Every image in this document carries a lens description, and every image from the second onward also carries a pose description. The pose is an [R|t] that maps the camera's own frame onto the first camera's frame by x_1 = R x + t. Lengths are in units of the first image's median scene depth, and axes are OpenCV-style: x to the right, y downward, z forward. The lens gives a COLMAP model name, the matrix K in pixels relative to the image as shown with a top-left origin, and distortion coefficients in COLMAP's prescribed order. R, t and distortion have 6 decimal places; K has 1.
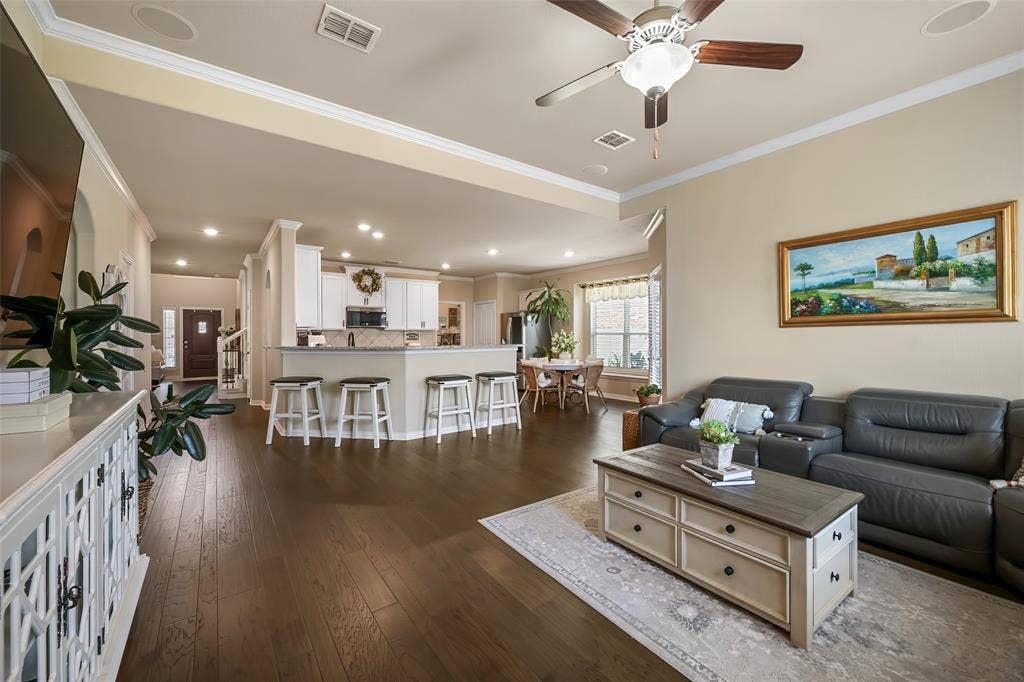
lens RADIAL K [[412.5, 0, 508.2], [0, 412.5, 336.2], [0, 0, 1]] dist [-0.001327, -0.000107]
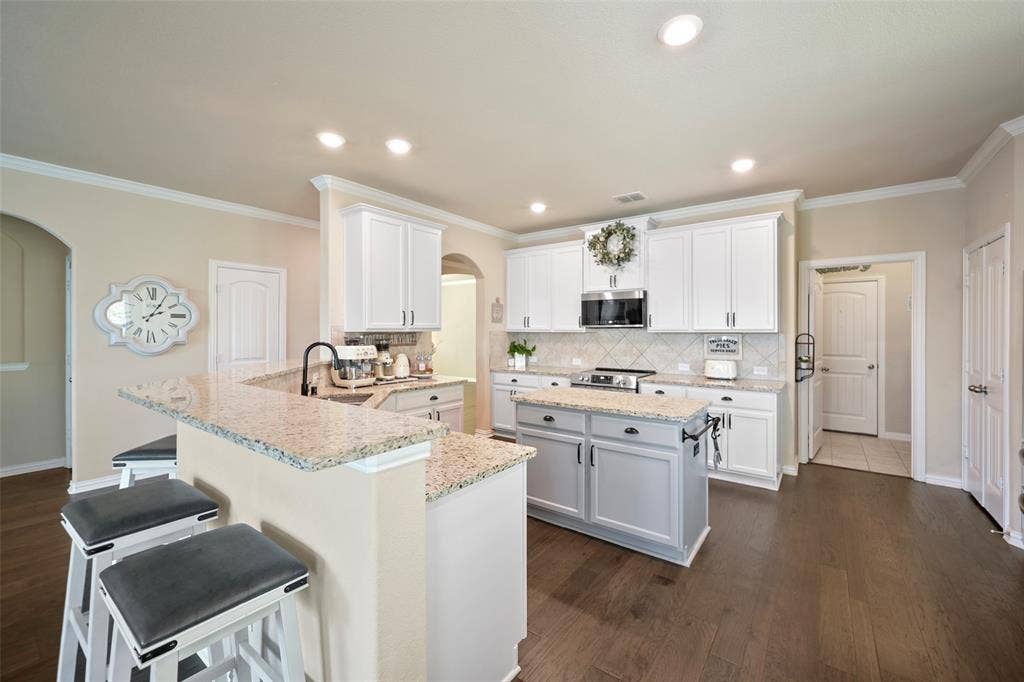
lens RADIAL K [[412.5, 0, 514.2], [0, 412.5, 332.0], [0, 0, 1]] dist [-0.001327, -0.000107]
pose [[0.299604, 0.010448, -0.954006, 0.161912], [-0.004808, 0.999944, 0.009441, -0.018721], [0.954052, 0.001758, 0.299637, 0.691905]]
